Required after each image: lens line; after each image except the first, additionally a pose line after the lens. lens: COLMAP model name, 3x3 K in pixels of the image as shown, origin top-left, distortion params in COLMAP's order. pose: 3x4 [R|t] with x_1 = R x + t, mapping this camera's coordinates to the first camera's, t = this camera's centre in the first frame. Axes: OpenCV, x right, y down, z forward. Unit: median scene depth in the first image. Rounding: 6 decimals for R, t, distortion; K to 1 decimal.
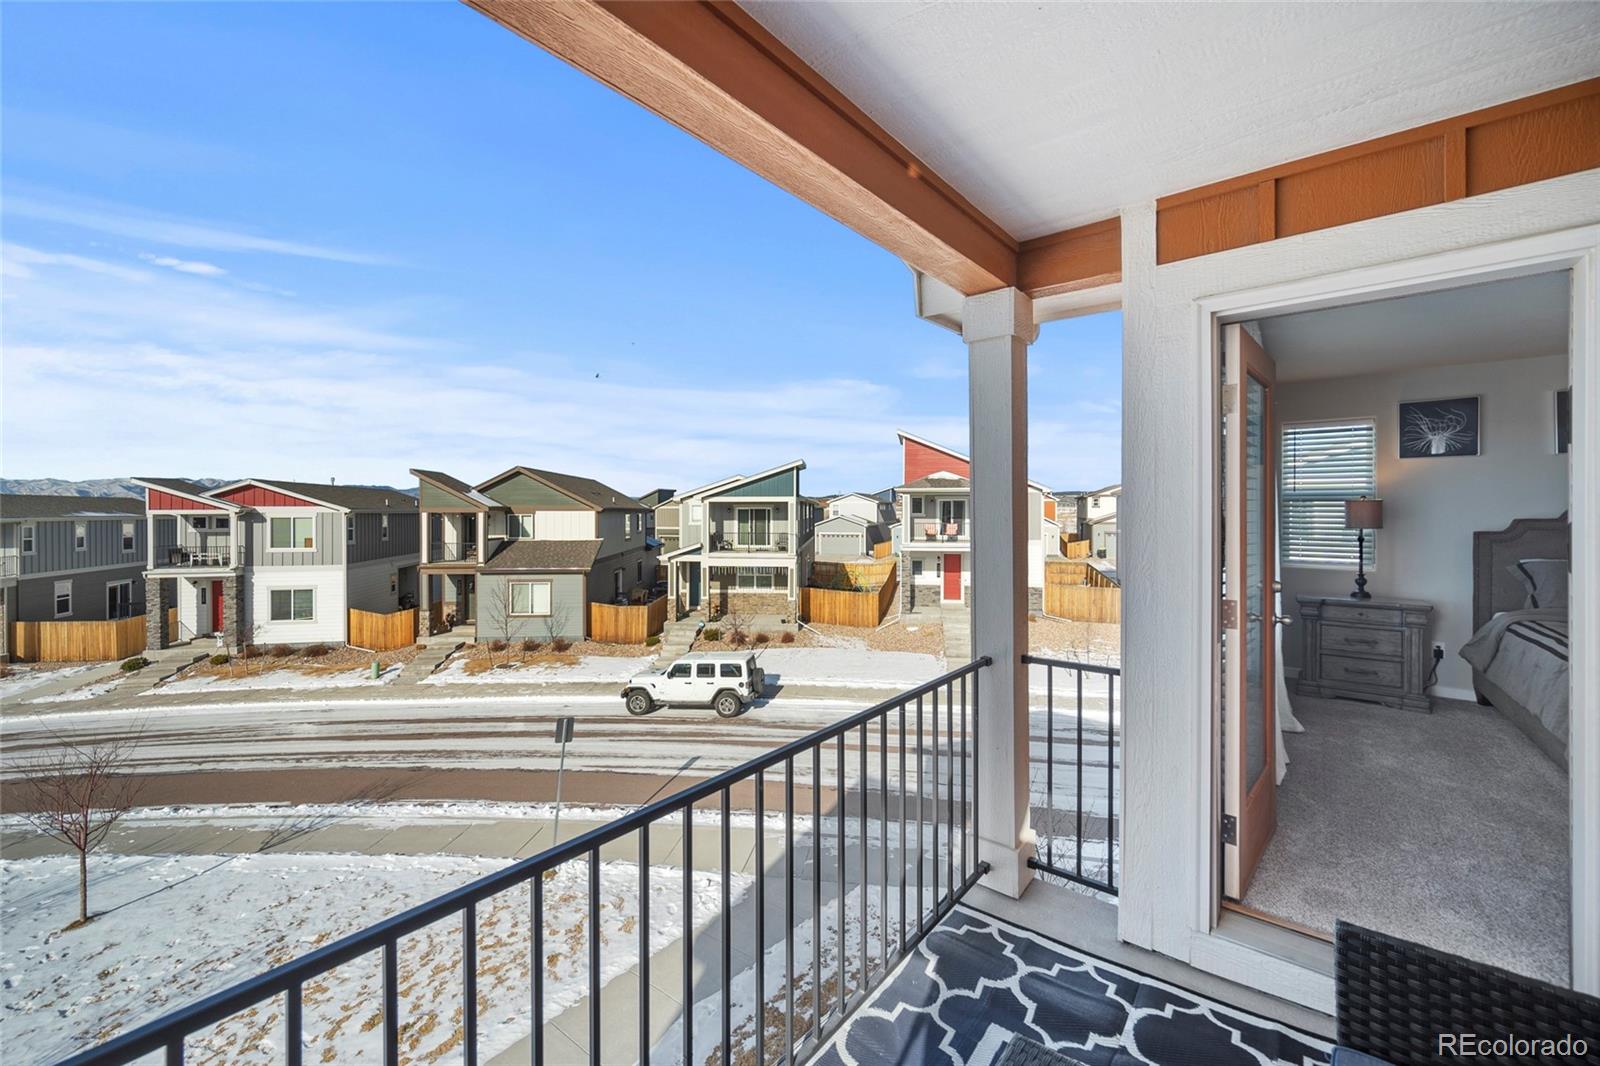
lens RADIAL K [[647.8, 0, 787.0], [0, 647.8, 507.4], [0, 0, 1]] dist [-0.001196, 0.000227]
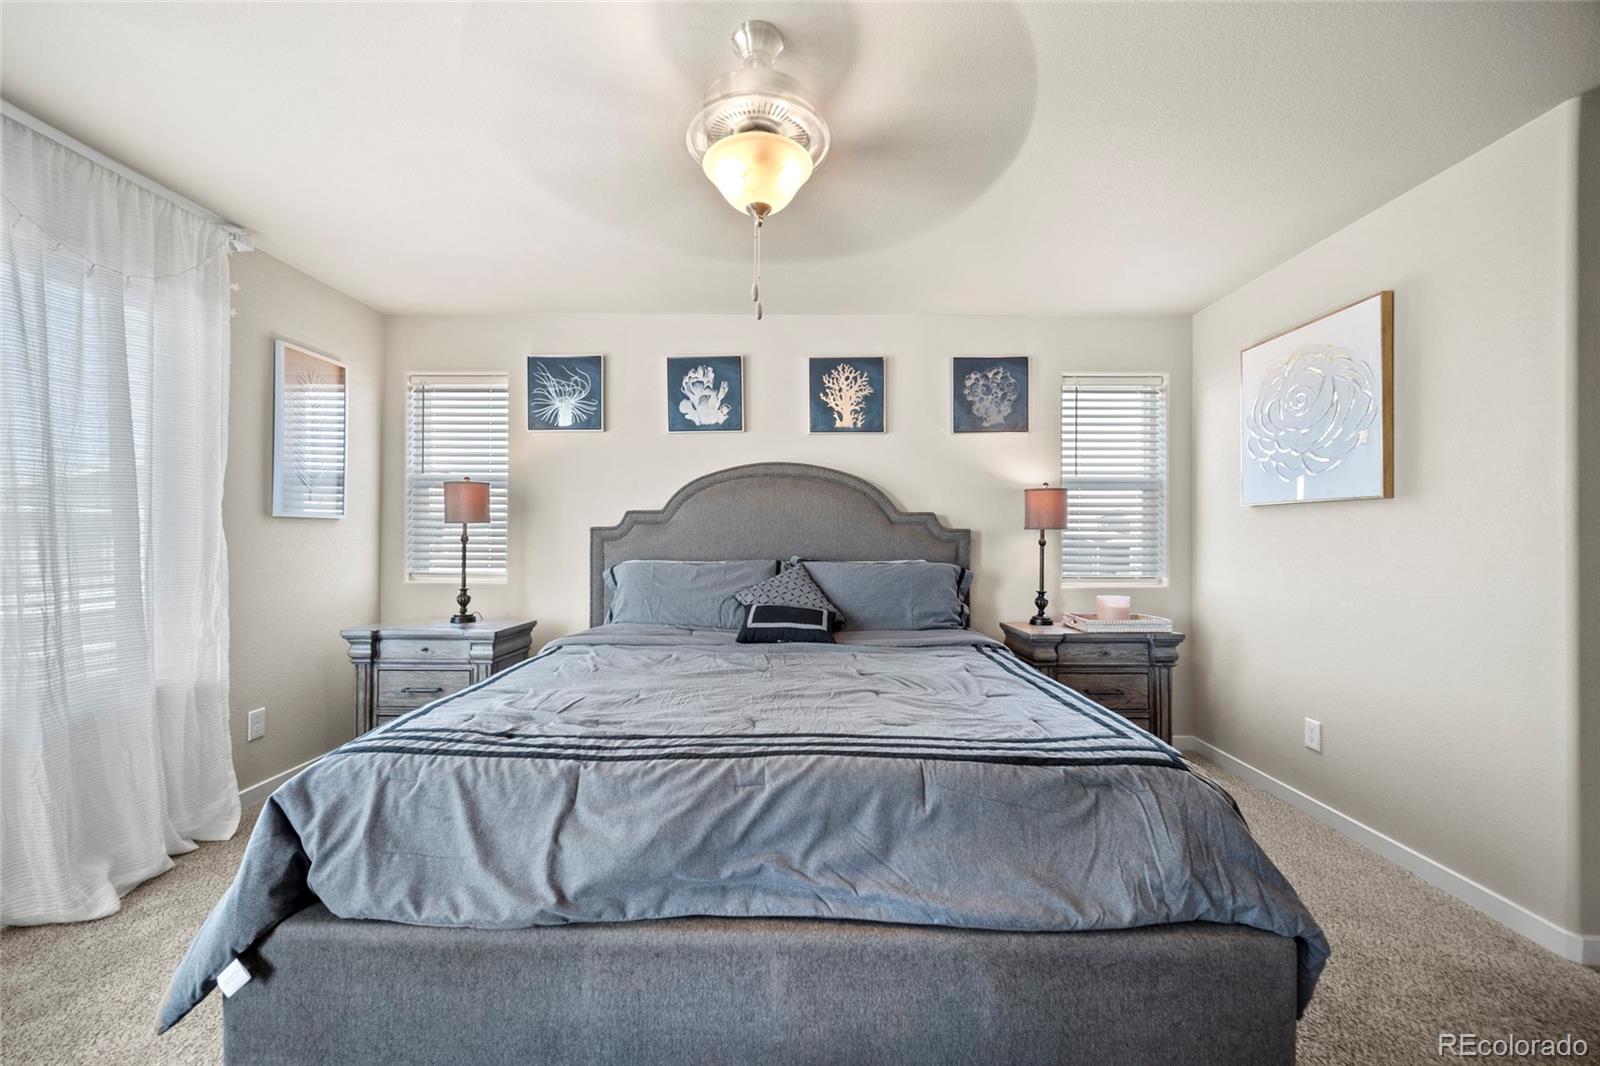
lens RADIAL K [[647.8, 0, 801.8], [0, 647.8, 531.1], [0, 0, 1]] dist [-0.001196, 0.000227]
pose [[0.781097, 0.001508, 0.624408, 0.769008], [-0.007415, 0.999949, 0.006861, 0.034426], [-0.624366, -0.009990, 0.781068, 0.234154]]
